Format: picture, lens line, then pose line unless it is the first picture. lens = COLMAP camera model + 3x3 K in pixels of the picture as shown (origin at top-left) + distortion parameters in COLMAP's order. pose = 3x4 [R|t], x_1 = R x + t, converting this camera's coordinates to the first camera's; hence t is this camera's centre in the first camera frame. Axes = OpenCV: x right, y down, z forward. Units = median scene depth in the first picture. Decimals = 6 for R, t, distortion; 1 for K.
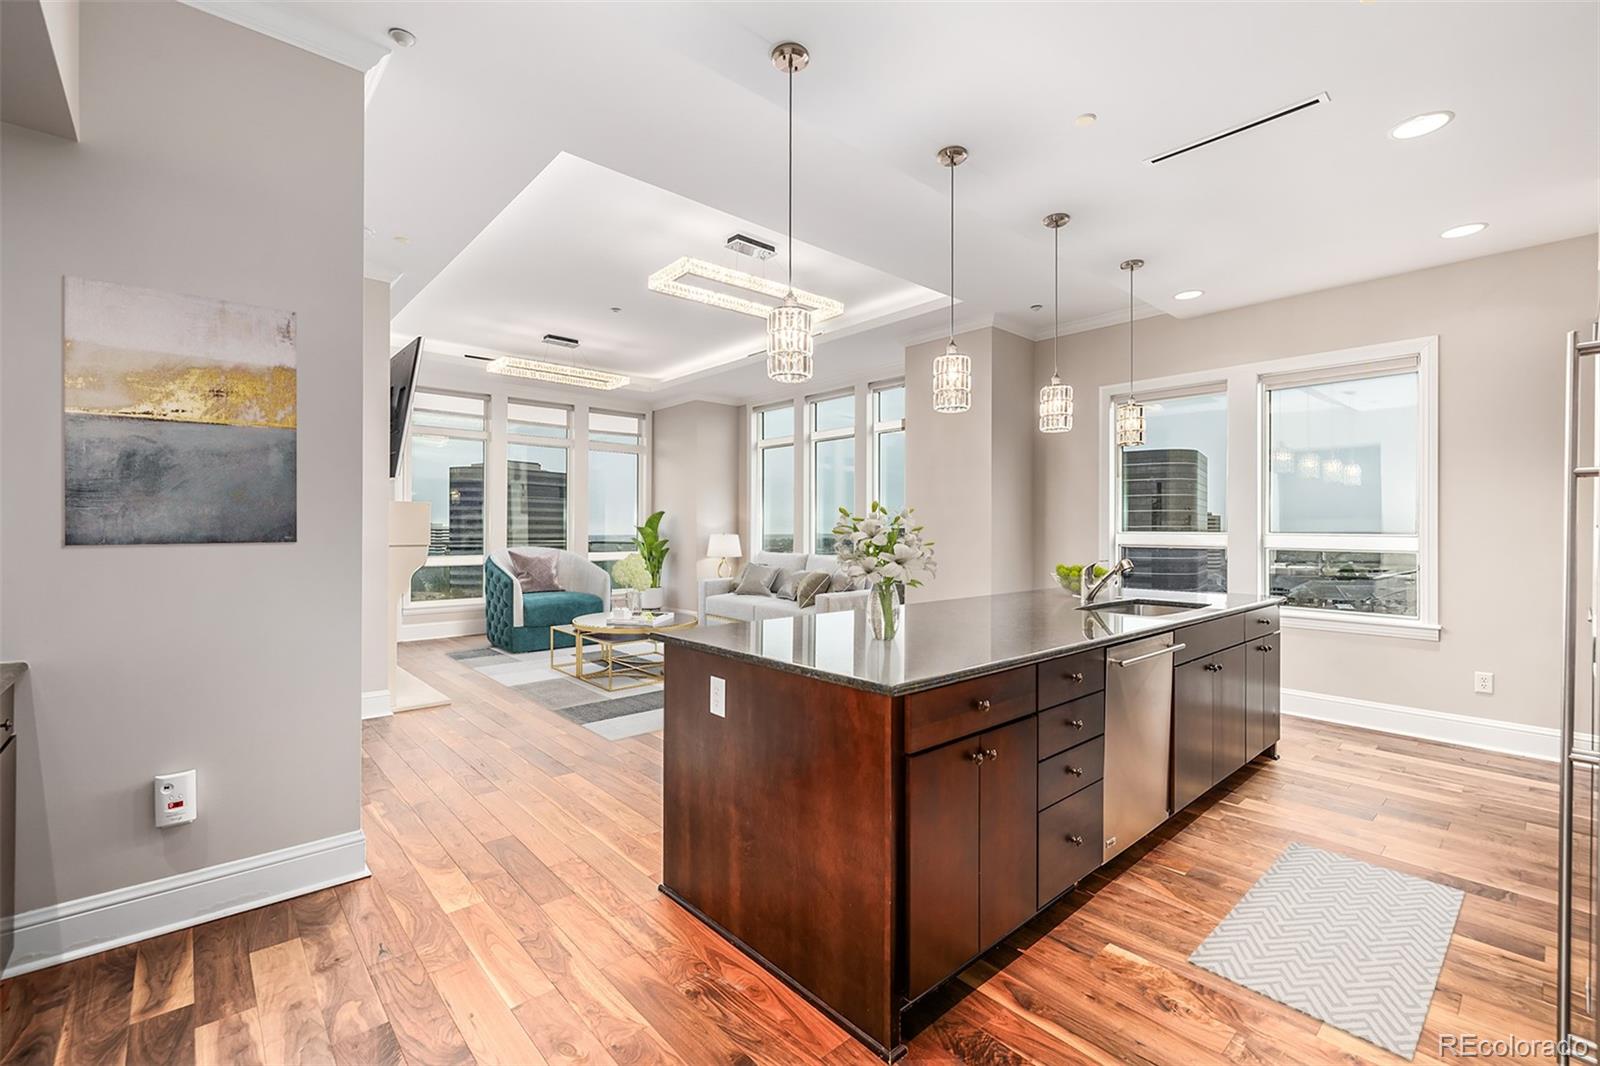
lens RADIAL K [[690.2, 0, 796.5], [0, 690.2, 521.9], [0, 0, 1]] dist [0.000945, 0.000250]
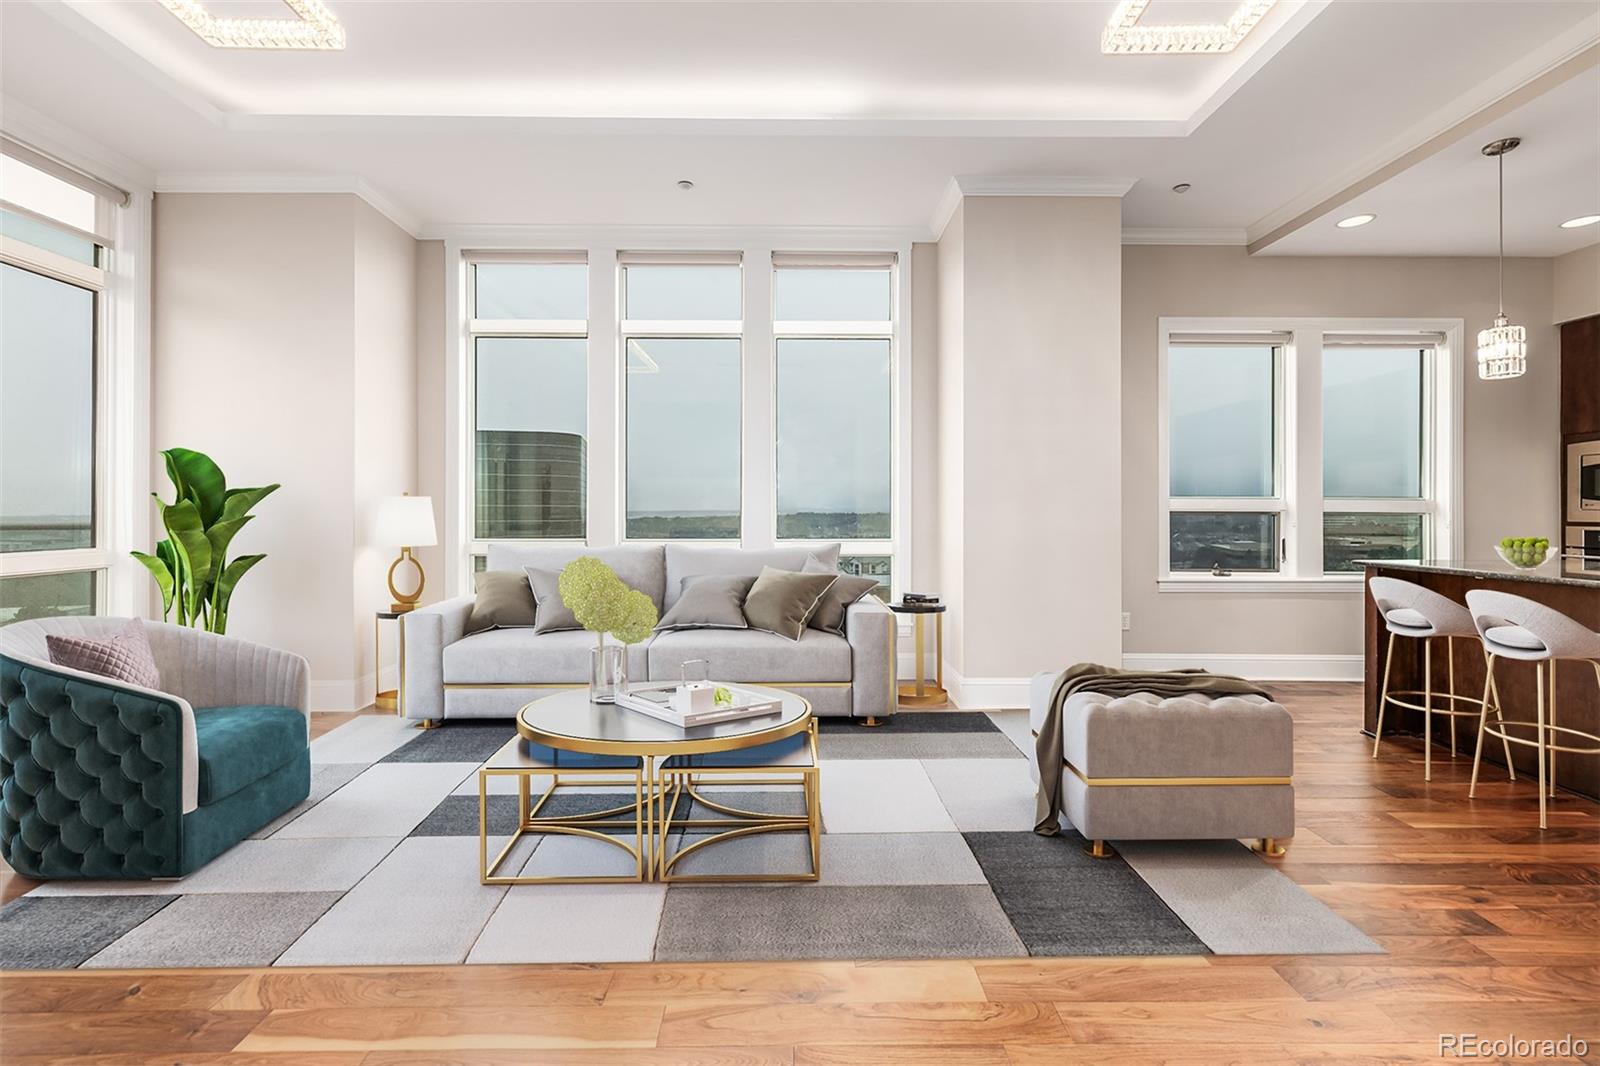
lens RADIAL K [[703.2, 0, 798.6], [0, 703.2, 506.0], [0, 0, 1]] dist [0.002090, 0.000312]
pose [[0.658131, 0.005721, 0.752882, -0.902605], [-0.008999, 0.999959, 0.000268, 0.057446], [-0.752850, -0.006952, 0.658156, 1.501071]]
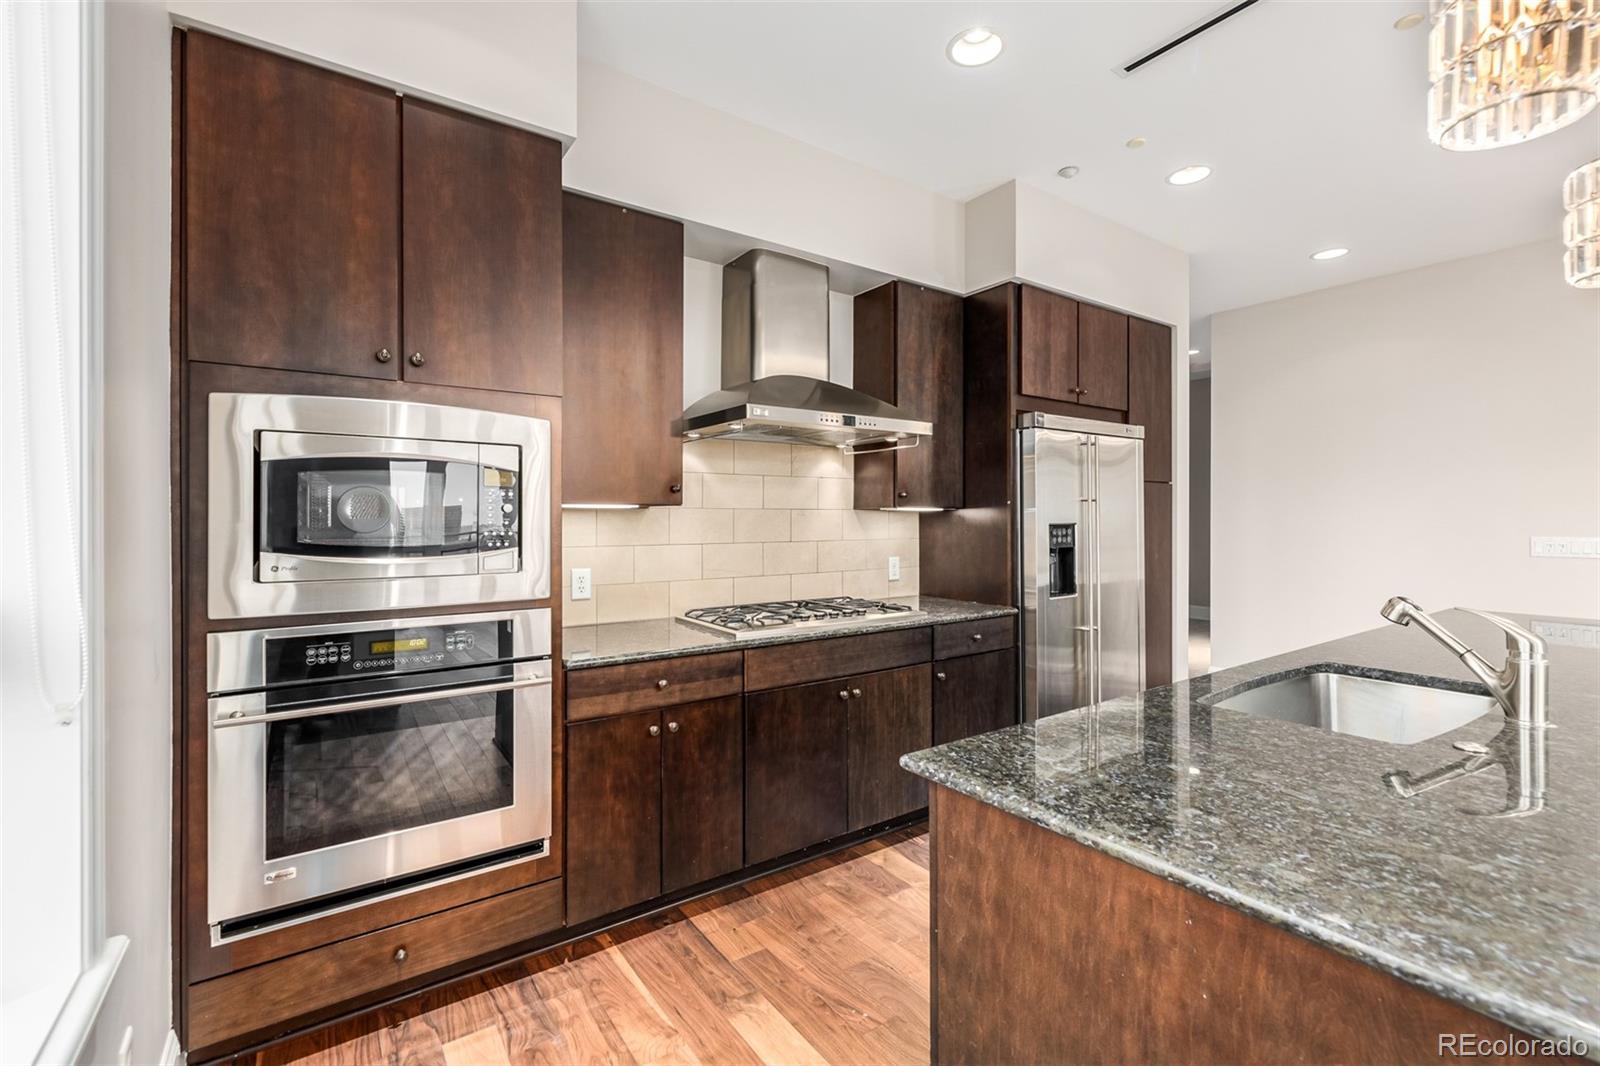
lens RADIAL K [[694.1, 0, 801.2], [0, 694.1, 519.3], [0, 0, 1]] dist [0.000491, 0.000257]
pose [[-0.993621, 0.003061, 0.112734, 0.936980], [0.002006, 0.999953, -0.009469, 0.006627], [-0.112758, -0.009183, -0.993580, 1.717893]]
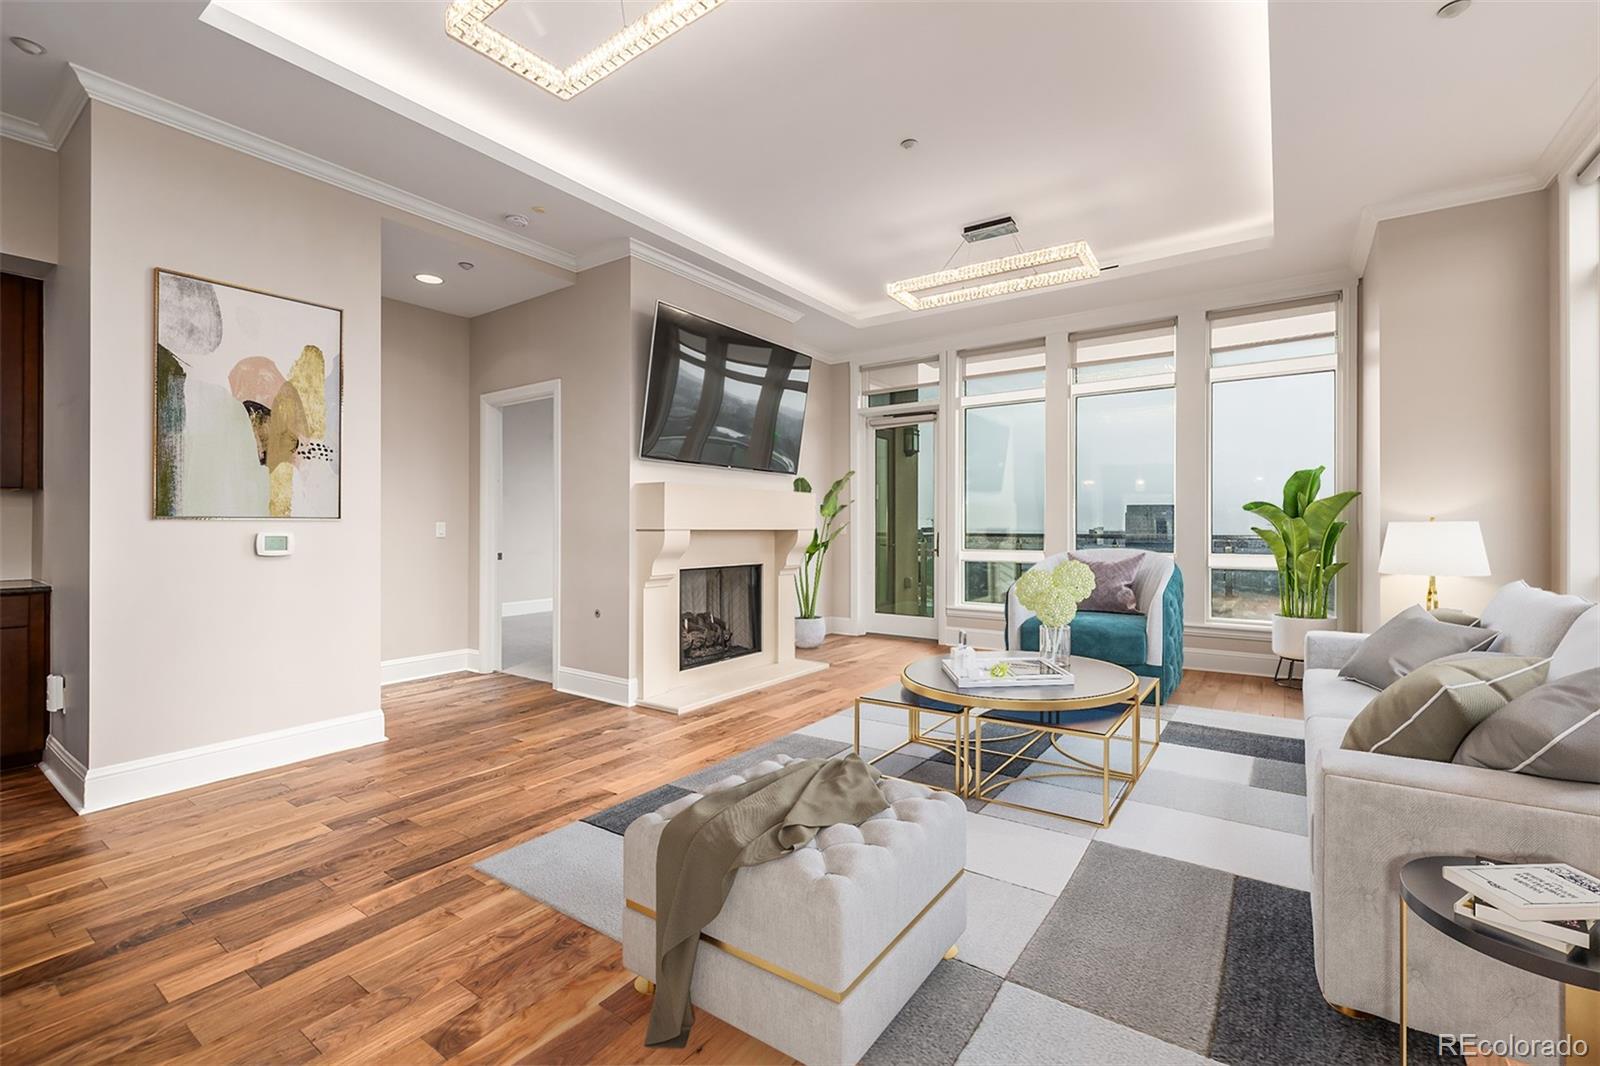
lens RADIAL K [[684.2, 0, 789.3], [0, 684.2, 522.3], [0, 0, 1]] dist [-0.000182, -0.000004]
pose [[0.223642, -0.010511, -0.974615, 0.614279], [0.012099, 0.999895, -0.008007, 0.055838], [0.974596, -0.010001, 0.223746, 1.599346]]
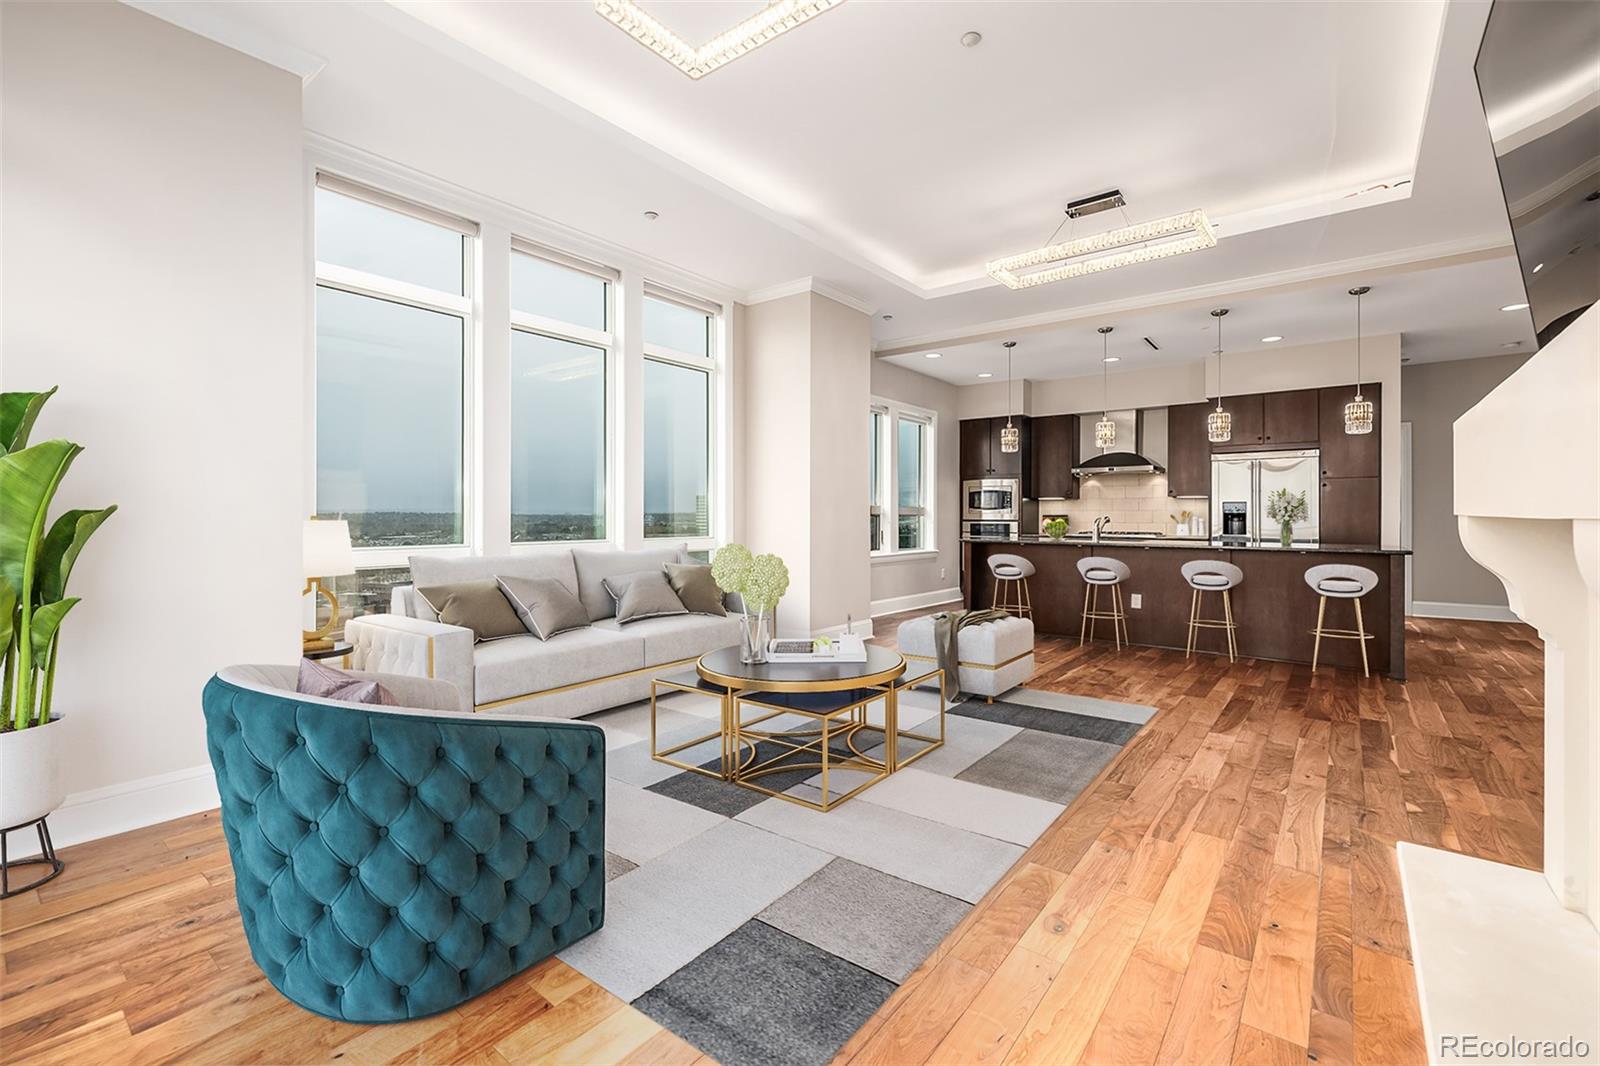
lens RADIAL K [[694.1, 0, 801.2], [0, 694.1, 519.3], [0, 0, 1]] dist [0.000491, 0.000257]
pose [[-0.175204, -0.008161, 0.984498, -1.521005], [-0.012266, 0.999906, 0.006106, 0.066998], [-0.984456, -0.011006, -0.175288, 2.515326]]
